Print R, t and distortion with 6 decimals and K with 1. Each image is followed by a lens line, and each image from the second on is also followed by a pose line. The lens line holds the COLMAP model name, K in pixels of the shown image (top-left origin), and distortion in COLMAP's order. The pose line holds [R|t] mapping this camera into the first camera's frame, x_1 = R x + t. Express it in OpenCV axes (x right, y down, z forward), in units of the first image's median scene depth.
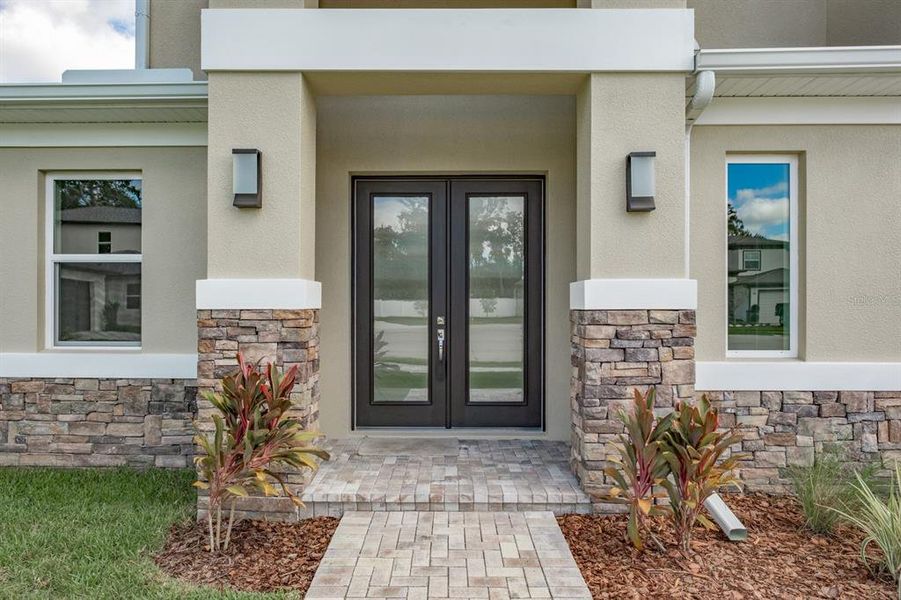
lens RADIAL K [[559.8, 0, 451.0], [0, 559.8, 300.1], [0, 0, 1]] dist [-0.005214, 0.006091]
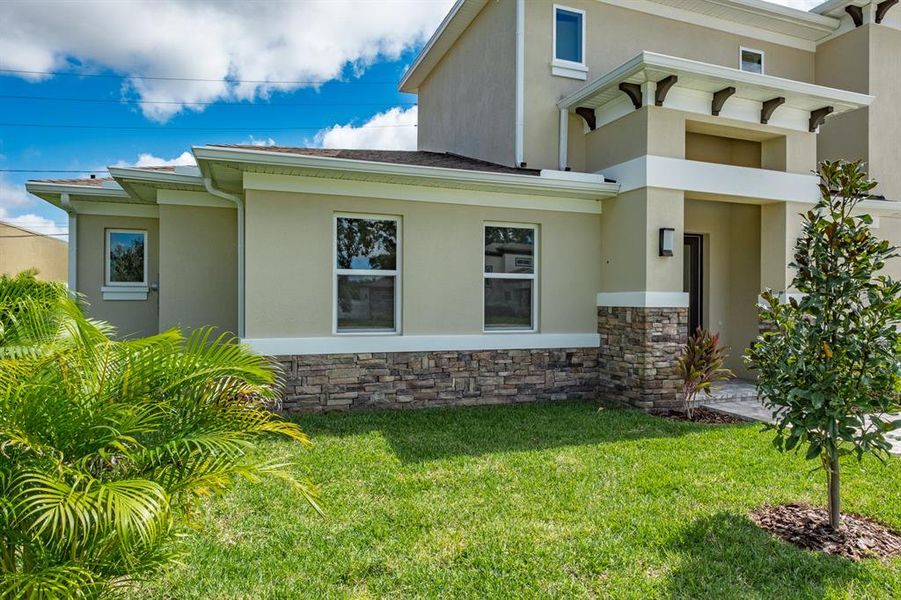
lens RADIAL K [[559.8, 0, 450.6], [0, 559.8, 299.9], [0, 0, 1]] dist [-0.005214, 0.006091]
pose [[0.928260, 0.004642, 0.371902, -1.438360], [-0.005993, 0.999979, 0.002477, -0.008242], [-0.371882, -0.004528, 0.928269, -0.455146]]
